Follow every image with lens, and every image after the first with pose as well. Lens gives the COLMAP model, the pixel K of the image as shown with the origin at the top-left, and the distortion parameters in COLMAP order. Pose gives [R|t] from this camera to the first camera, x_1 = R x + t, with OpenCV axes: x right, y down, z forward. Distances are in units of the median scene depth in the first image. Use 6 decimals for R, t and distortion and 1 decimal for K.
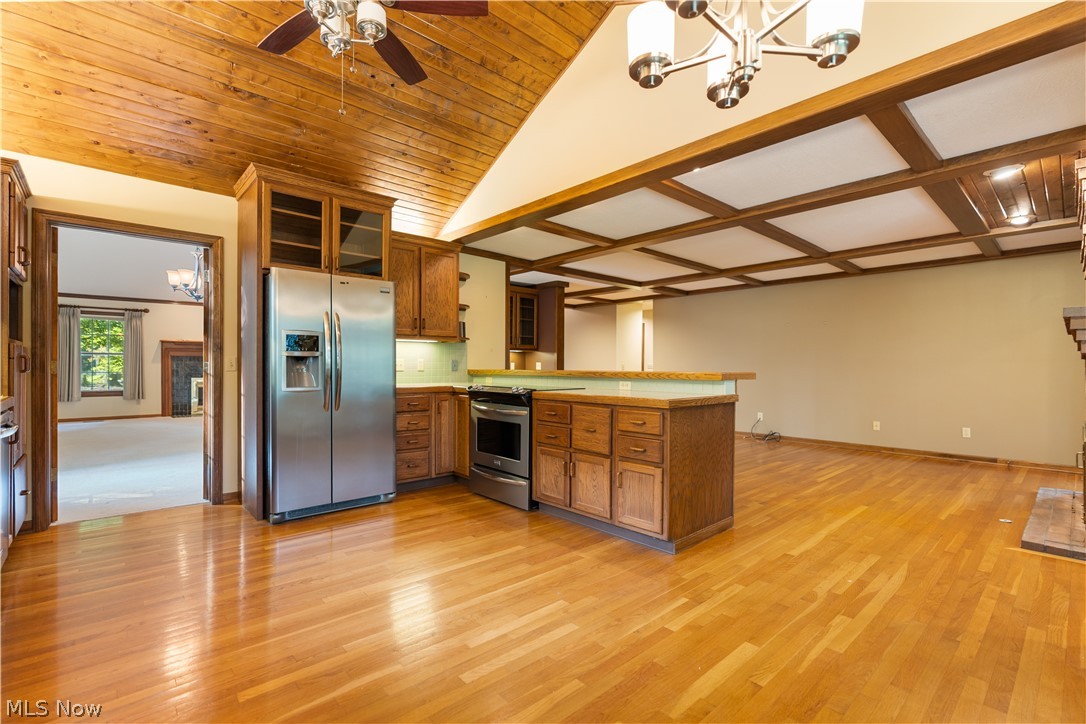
lens RADIAL K [[490.8, 0, 543.0], [0, 490.8, 362.0], [0, 0, 1]] dist [-0.001657, -0.000021]
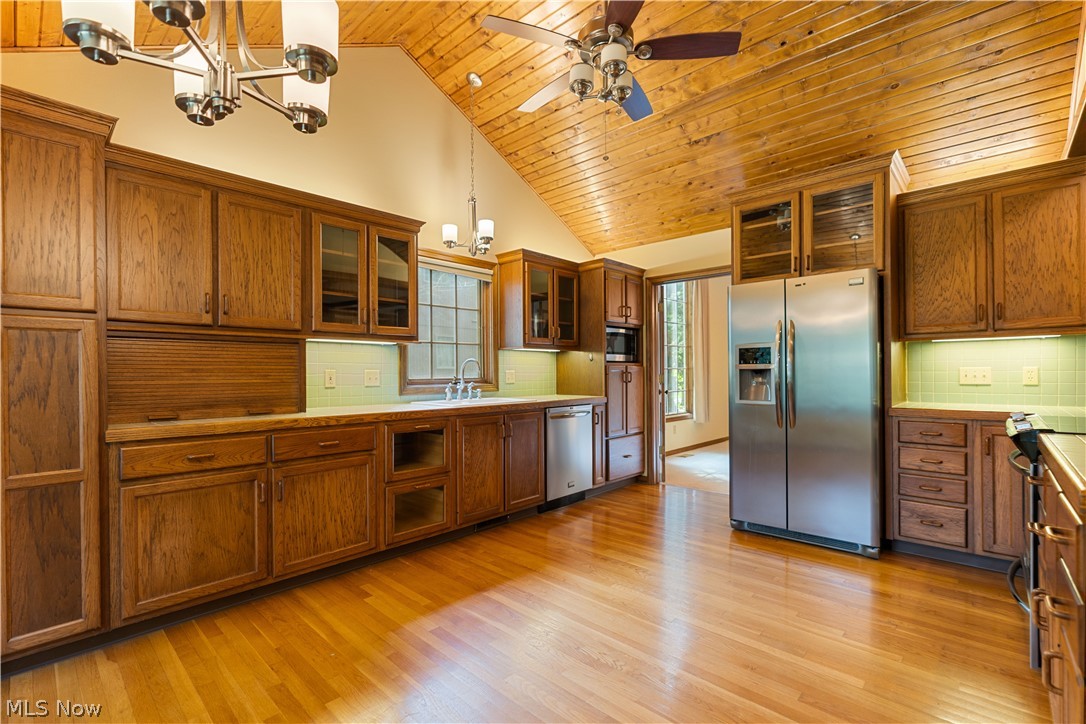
lens RADIAL K [[489.1, 0, 544.2], [0, 489.1, 365.4], [0, 0, 1]] dist [-0.000516, 0.000262]
pose [[0.089432, -0.022162, -0.995746, 0.427346], [0.014136, 0.999680, -0.020980, -0.003682], [0.995893, -0.012199, 0.089717, 0.461807]]
